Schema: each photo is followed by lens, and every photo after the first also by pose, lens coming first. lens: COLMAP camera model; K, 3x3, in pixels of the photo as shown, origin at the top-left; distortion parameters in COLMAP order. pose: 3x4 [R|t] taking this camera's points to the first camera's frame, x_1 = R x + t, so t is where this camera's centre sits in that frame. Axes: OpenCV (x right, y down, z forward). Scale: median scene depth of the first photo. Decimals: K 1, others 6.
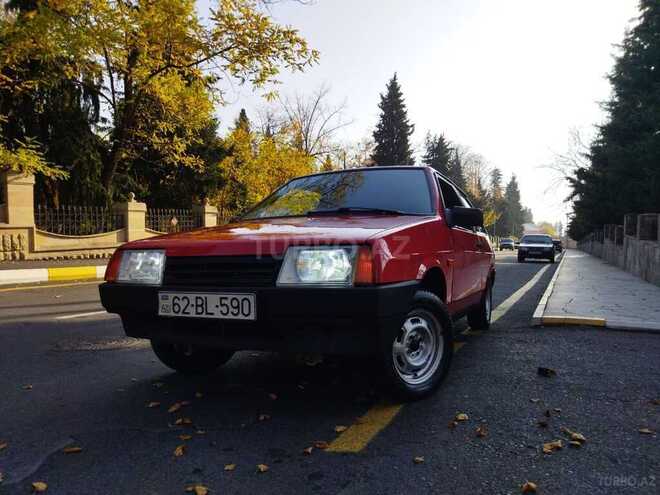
lens RADIAL K [[475.9, 0, 330.0], [0, 475.9, 247.5], [0, 0, 1]] dist [0.119339, -0.184004]
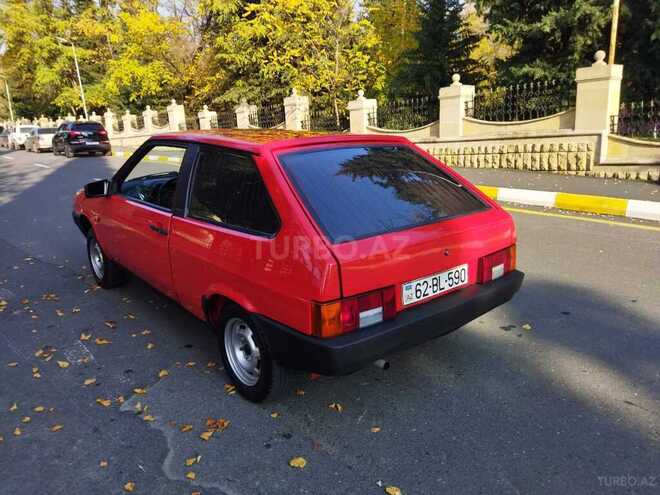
lens RADIAL K [[475.9, 0, 330.0], [0, 475.9, 247.5], [0, 0, 1]] dist [0.119339, -0.184004]
pose [[-0.431039, 0.229430, -0.872678, 0.331479], [-0.001437, 0.966959, 0.254927, -0.066069], [0.902332, 0.111137, -0.416468, 0.983168]]
